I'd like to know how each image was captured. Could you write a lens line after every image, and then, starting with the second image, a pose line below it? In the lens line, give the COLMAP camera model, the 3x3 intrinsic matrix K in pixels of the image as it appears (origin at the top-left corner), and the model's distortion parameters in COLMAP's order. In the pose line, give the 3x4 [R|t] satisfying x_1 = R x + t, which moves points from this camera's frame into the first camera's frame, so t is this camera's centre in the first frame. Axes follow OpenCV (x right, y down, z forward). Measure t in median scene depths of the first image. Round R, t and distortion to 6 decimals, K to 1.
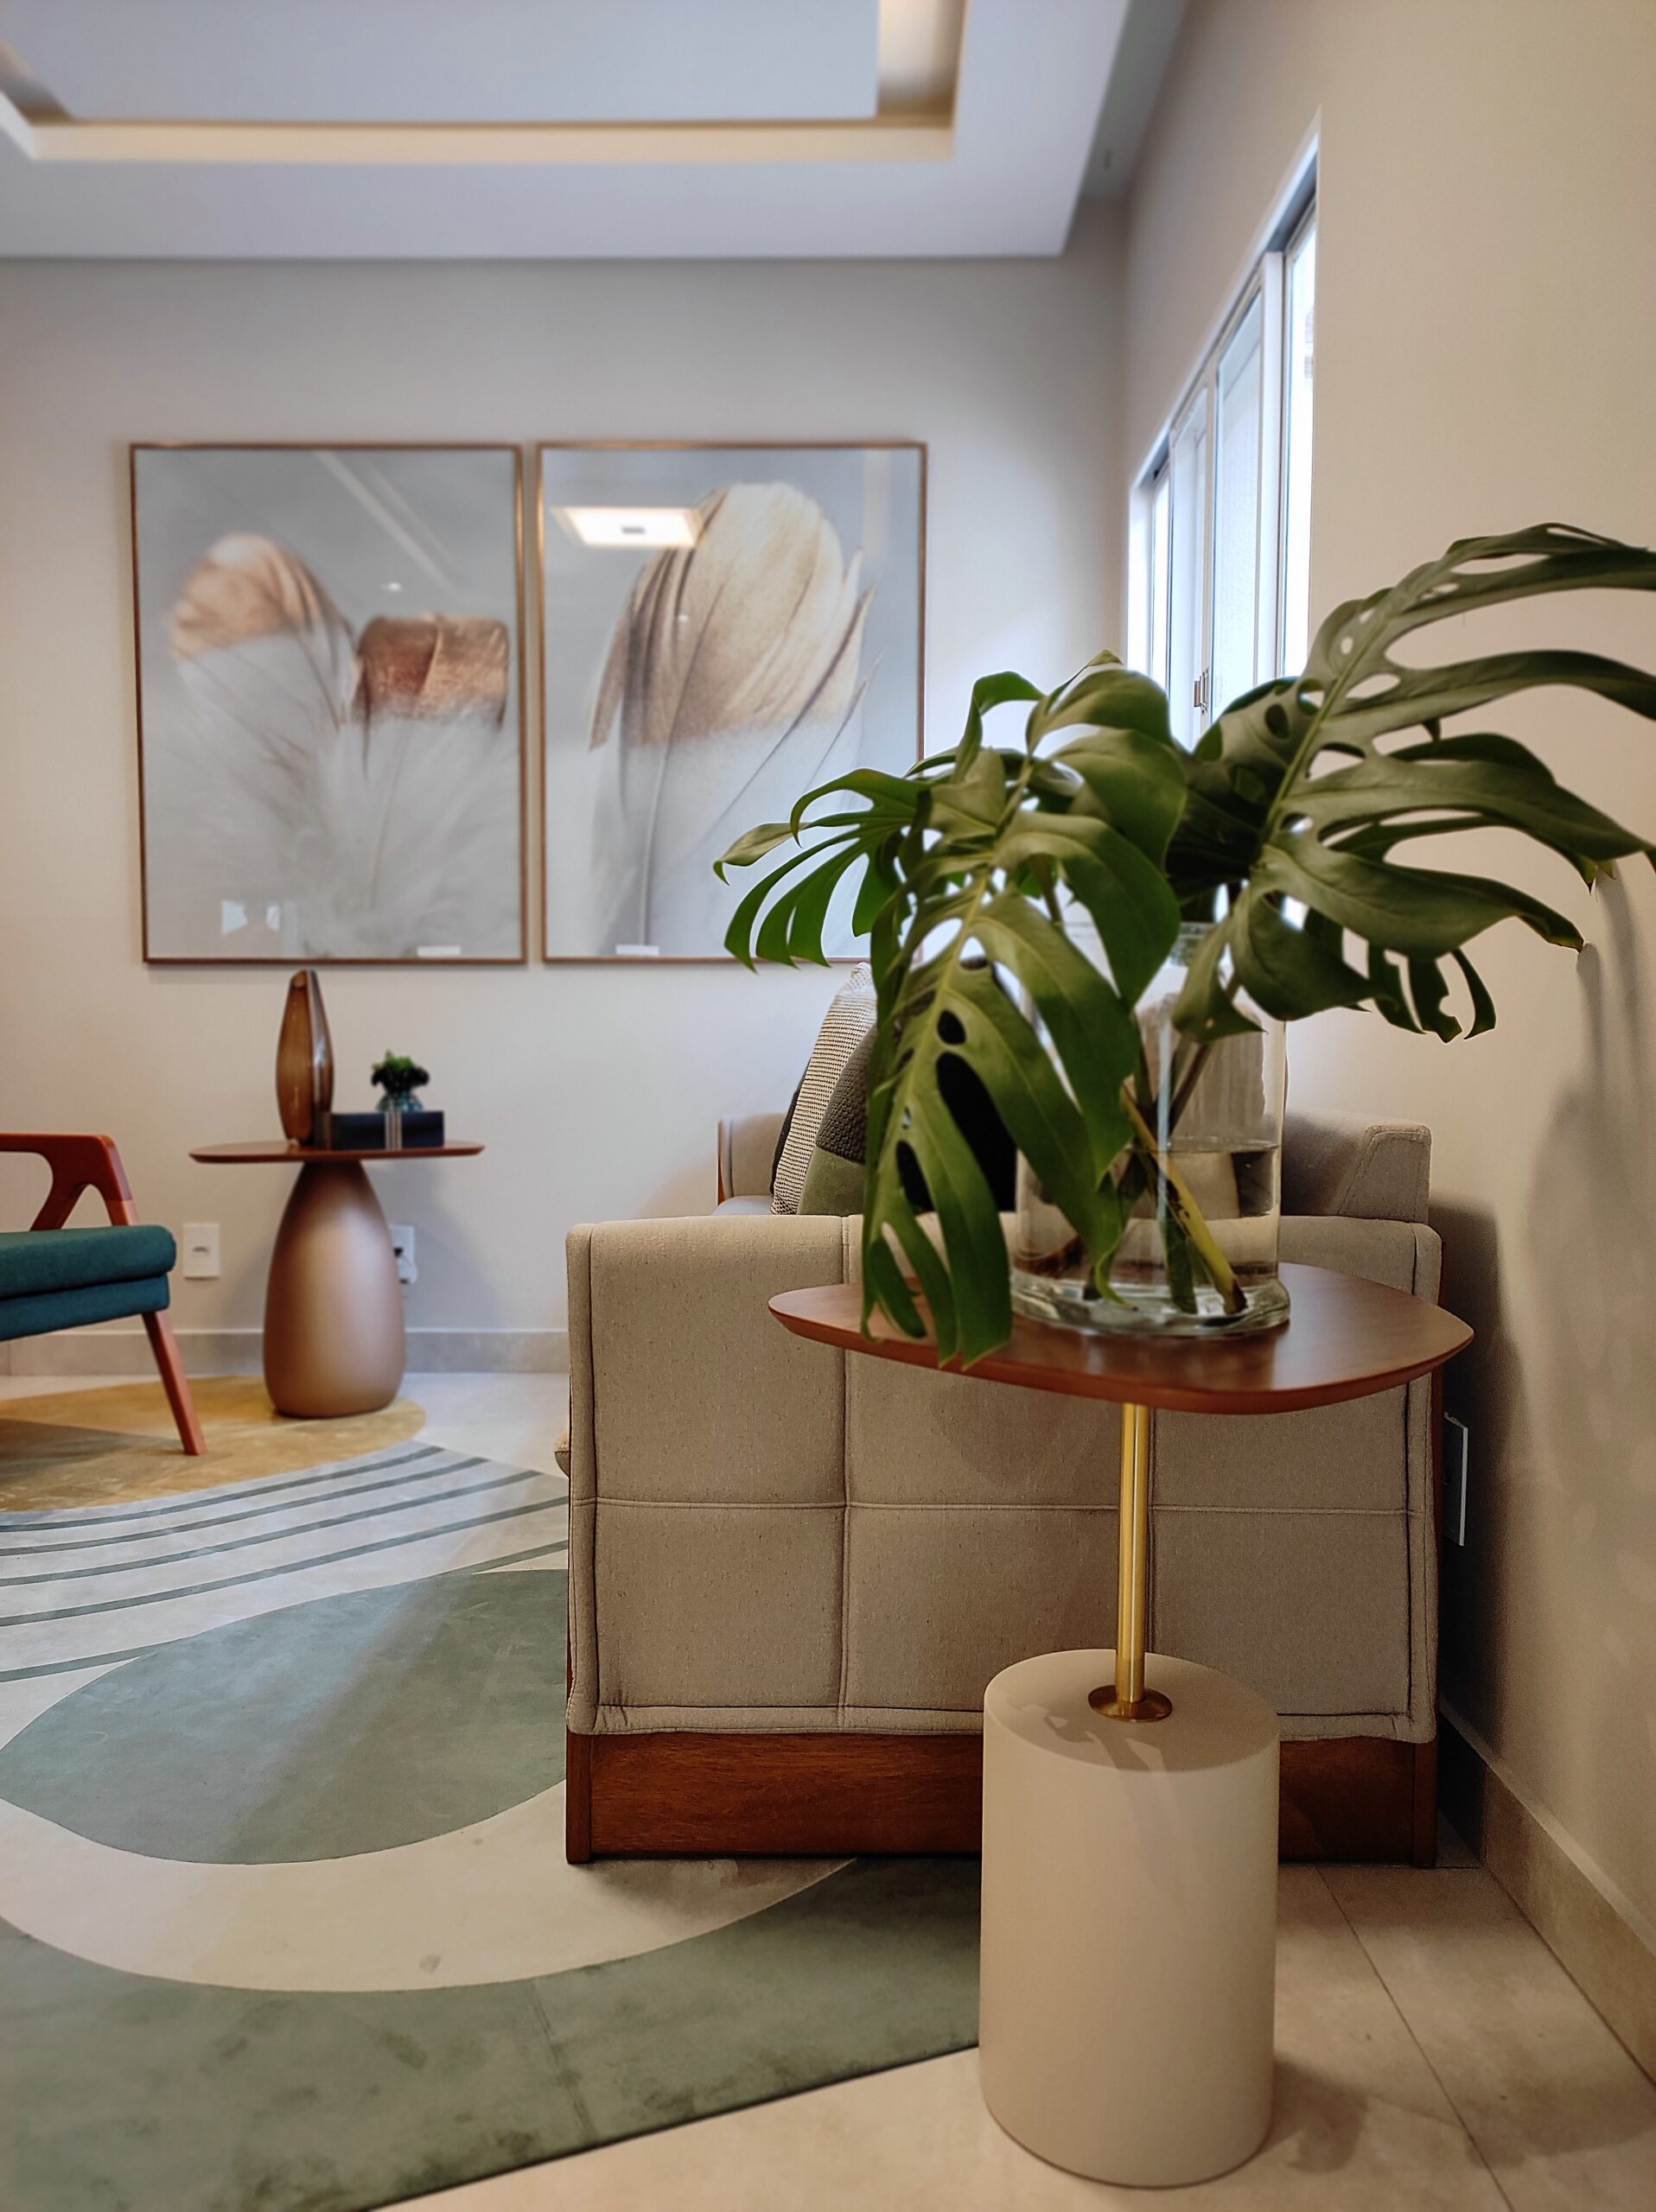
lens RADIAL K [[1610.7, 0, 838.0], [0, 1610.7, 1107.4], [0, 0, 1]] dist [0.036817, -0.027744]
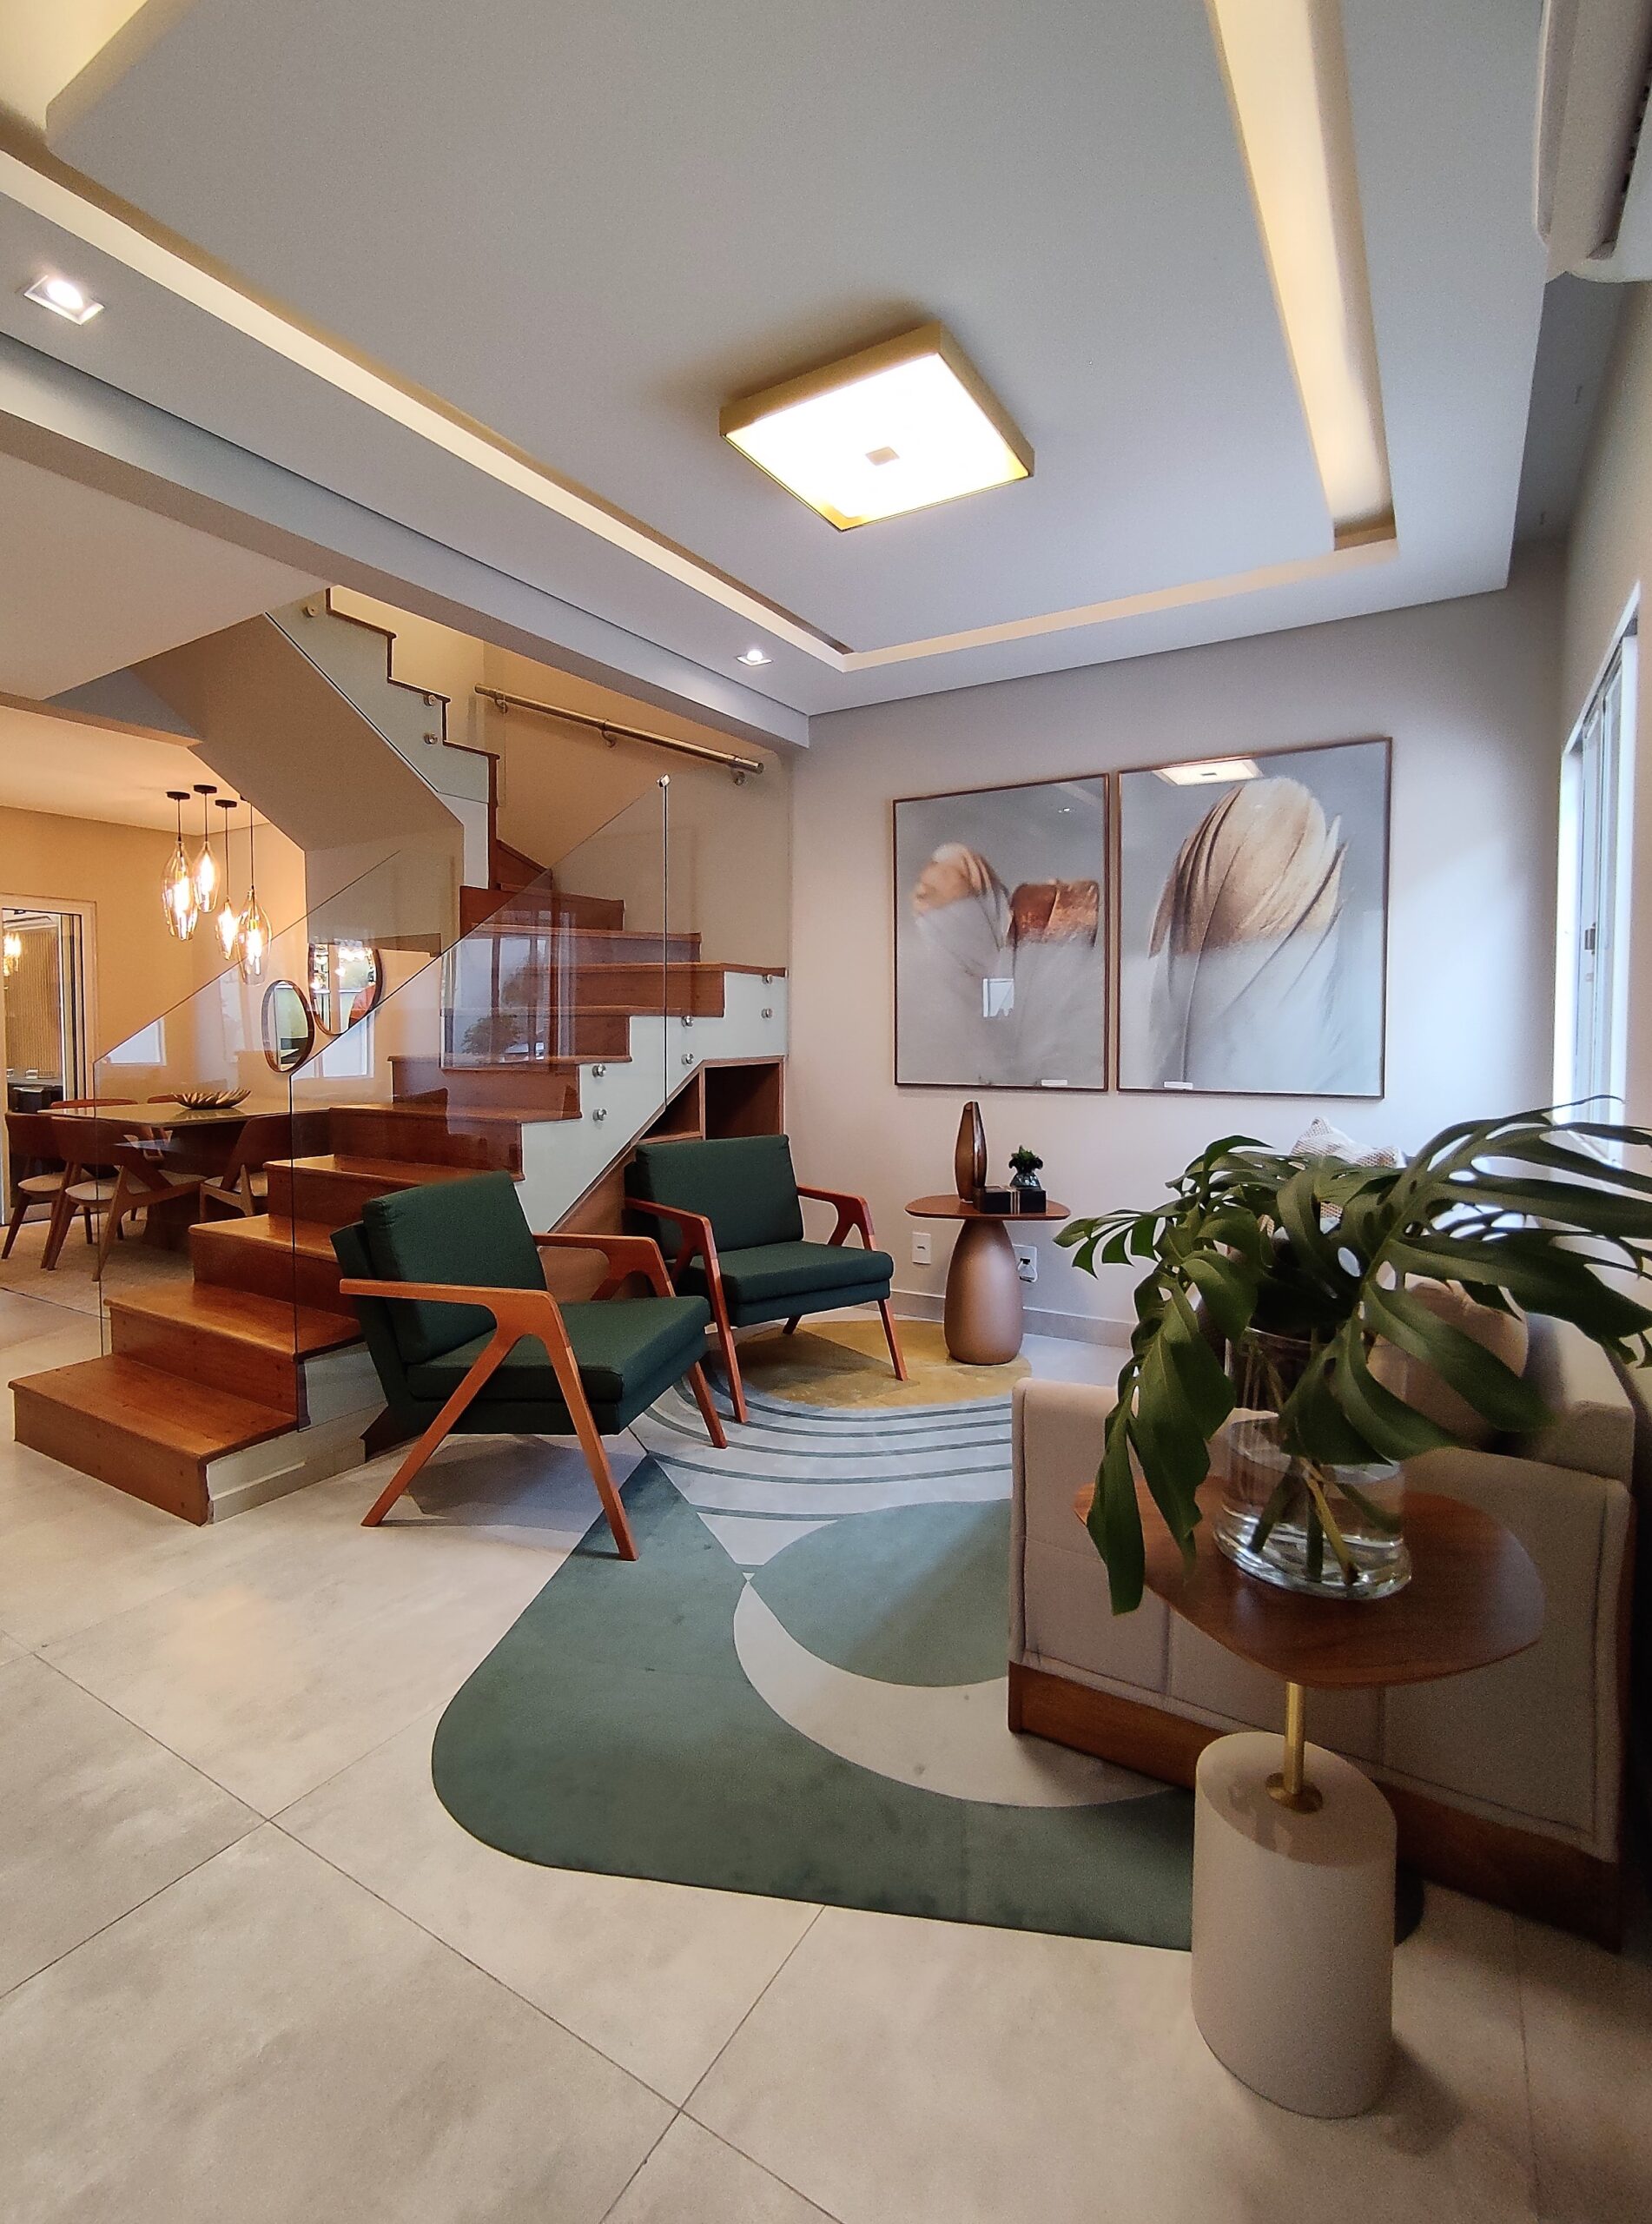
lens RADIAL K [[1031.0, 0, 807.0], [0, 1031.0, 1096.6], [0, 0, 1]] dist [-0.010156, 0.005391]
pose [[0.852491, 0.021964, -0.522280, 0.096887], [-0.013719, 0.999713, 0.019648, -0.110430], [0.522561, -0.009585, 0.852548, -0.032355]]
